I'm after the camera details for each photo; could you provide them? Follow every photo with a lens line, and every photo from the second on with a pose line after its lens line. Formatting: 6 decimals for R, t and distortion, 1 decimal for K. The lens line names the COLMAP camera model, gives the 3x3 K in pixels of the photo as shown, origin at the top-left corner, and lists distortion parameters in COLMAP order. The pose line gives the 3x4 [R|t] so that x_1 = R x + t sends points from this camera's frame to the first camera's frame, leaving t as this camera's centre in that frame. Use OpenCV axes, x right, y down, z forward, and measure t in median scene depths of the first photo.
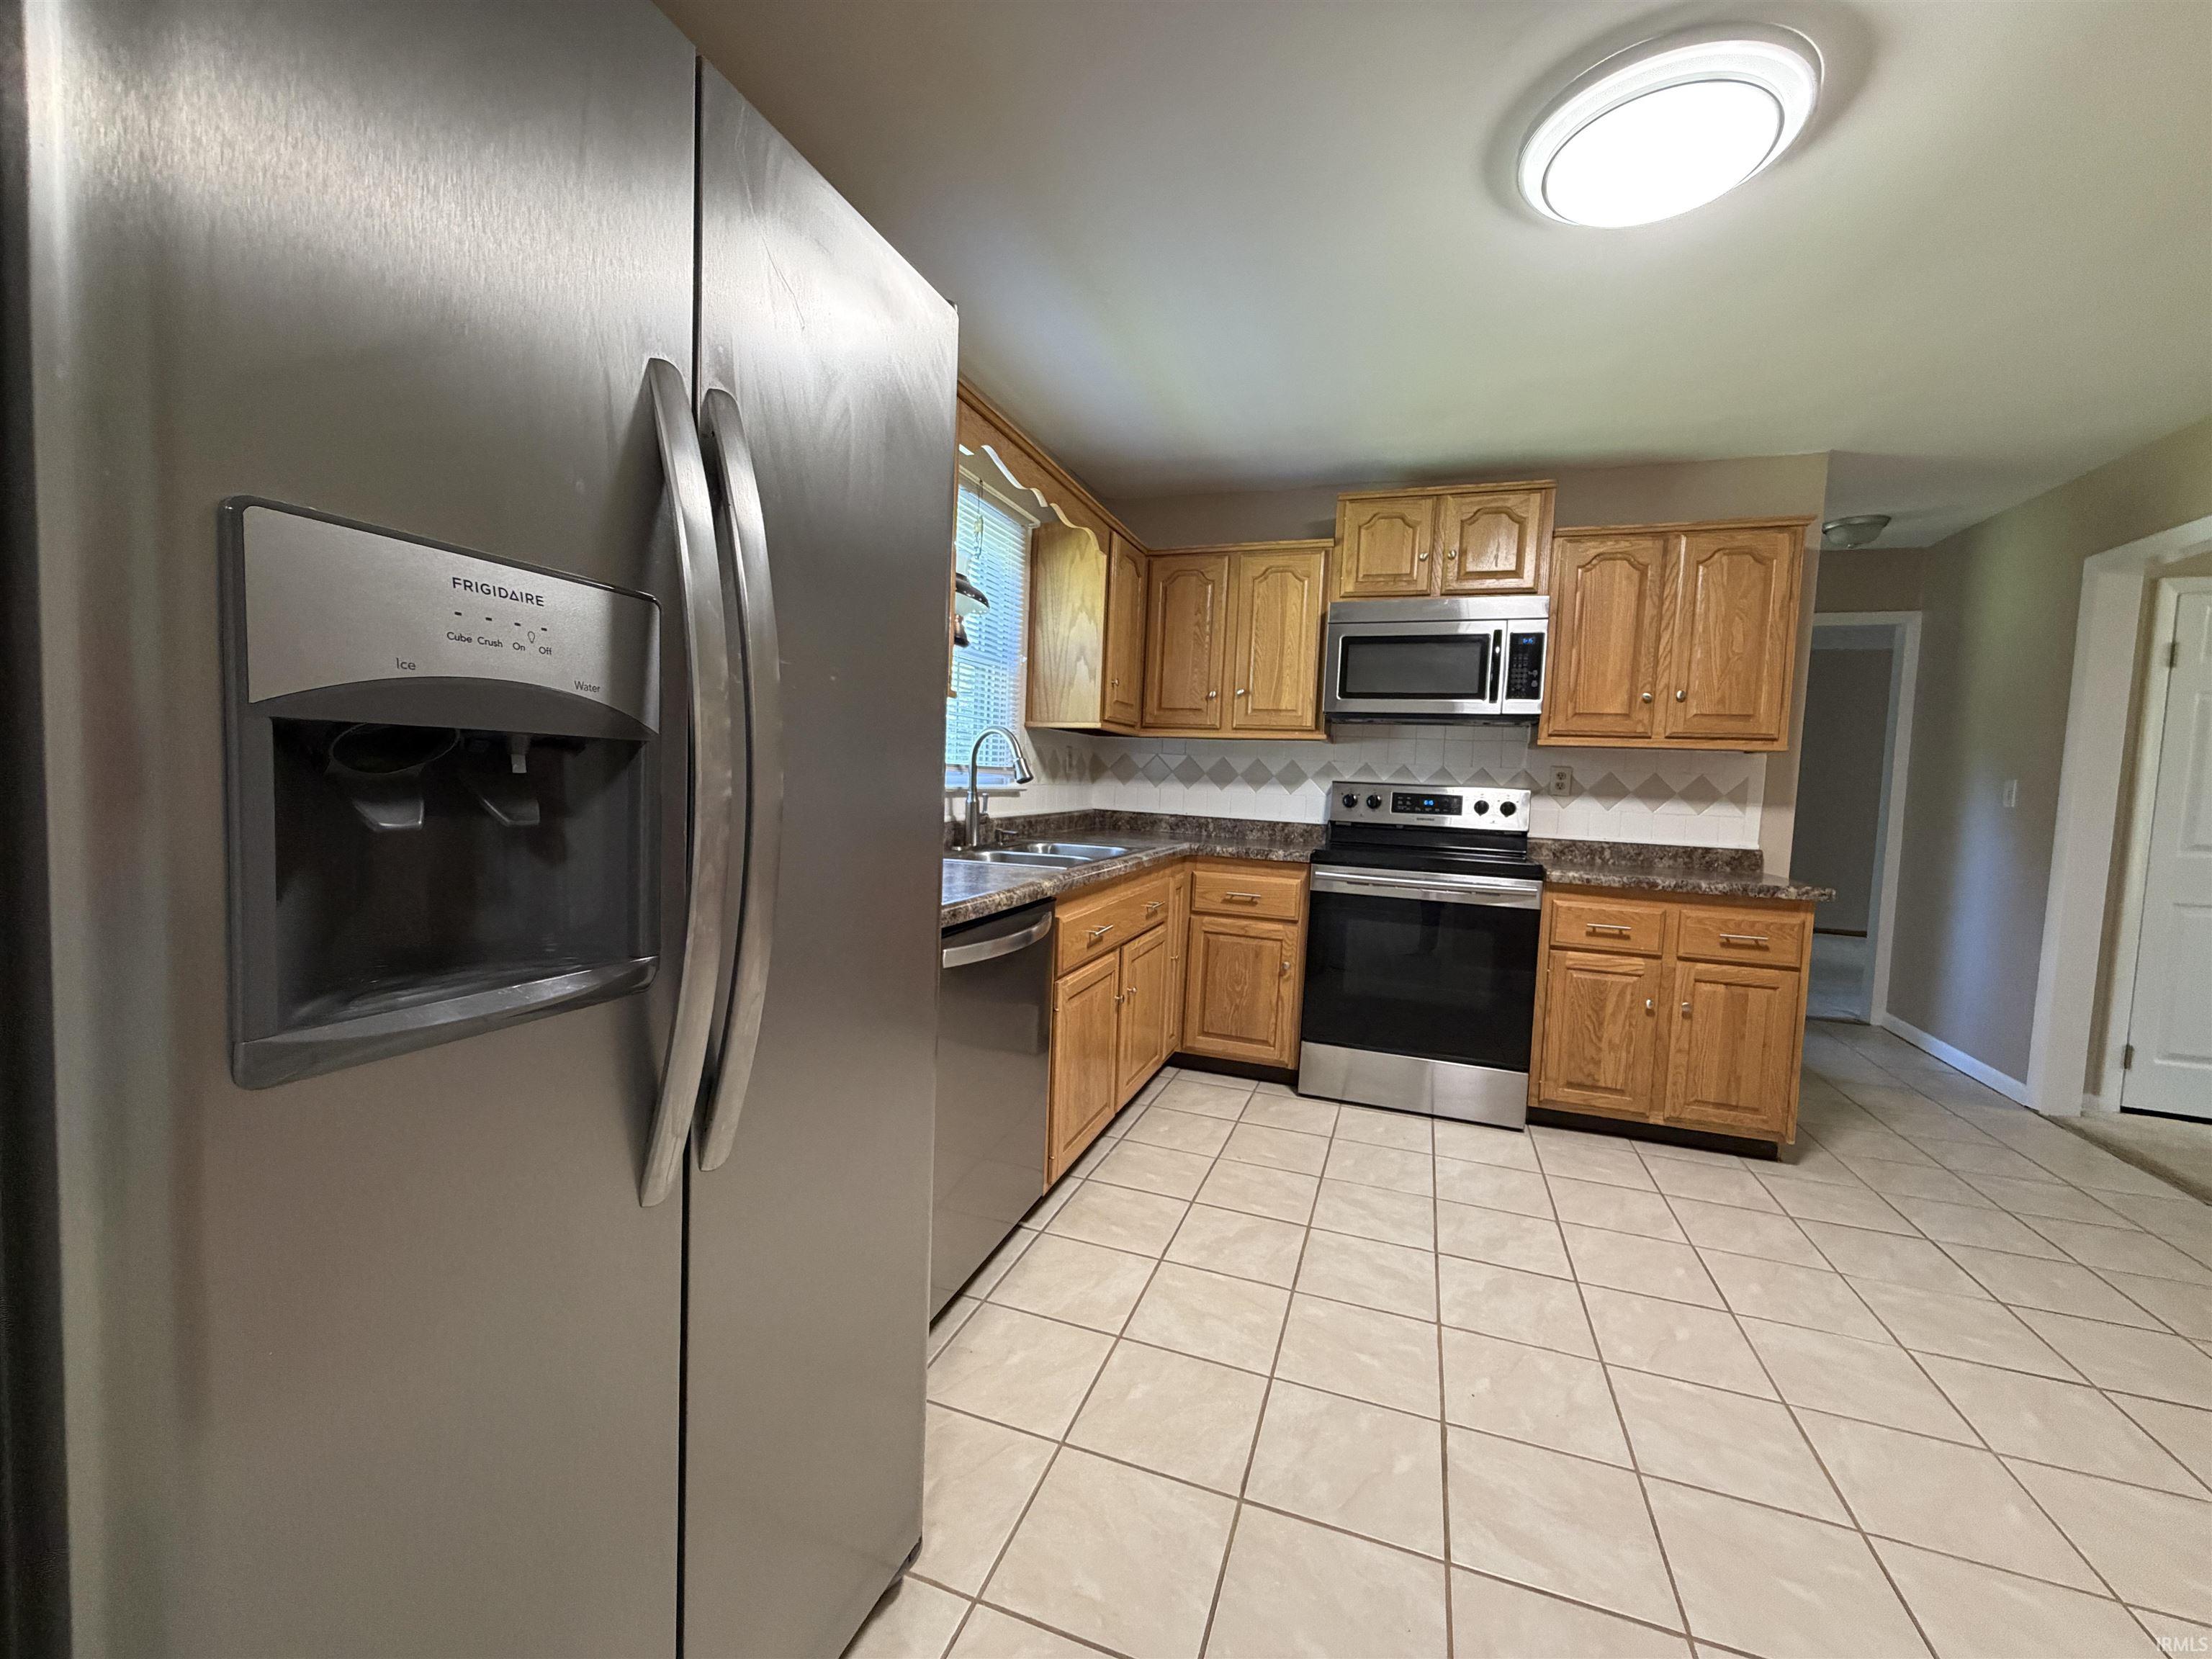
lens RADIAL K [[881.9, 0, 1107.2], [0, 881.9, 833.9], [0, 0, 1]] dist [0.000383, 0.000287]
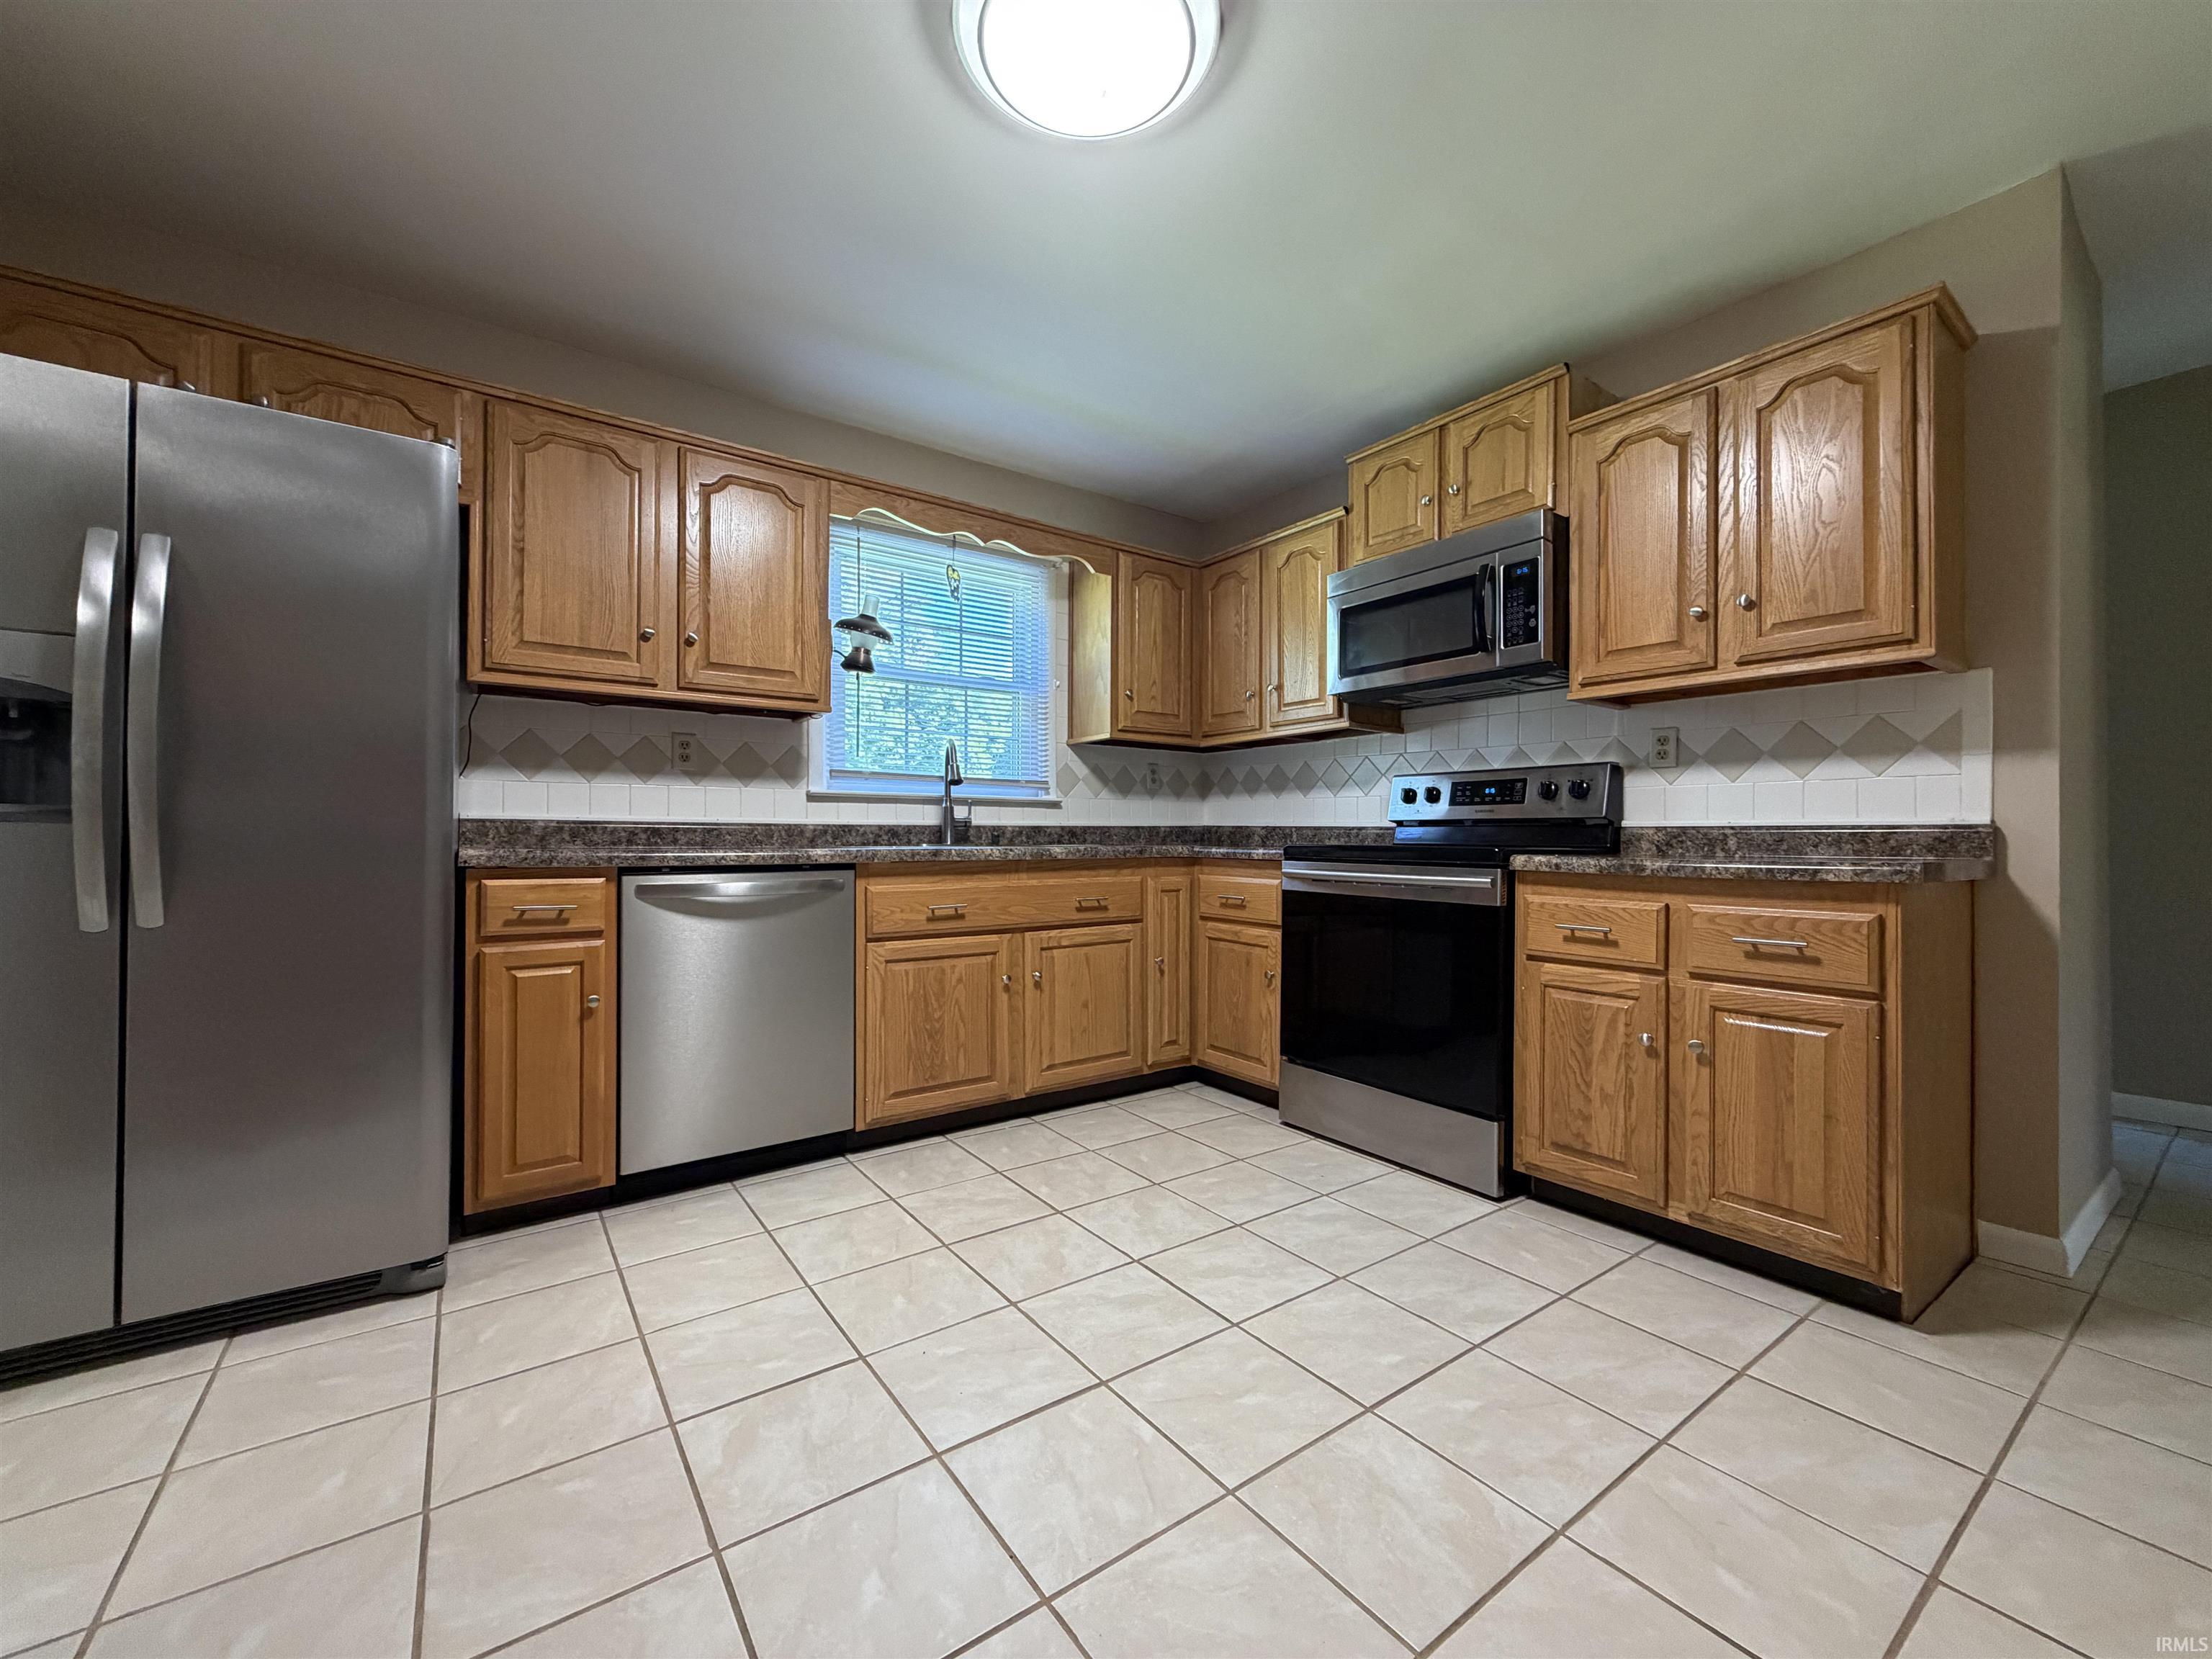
lens RADIAL K [[881.9, 0, 1104.9], [0, 881.9, 830.8], [0, 0, 1]] dist [0.000383, 0.000287]
pose [[0.820711, -0.042388, -0.569769, 0.643655], [-0.006771, 0.996453, -0.083883, 0.086596], [0.571303, 0.072702, 0.817513, 0.164792]]
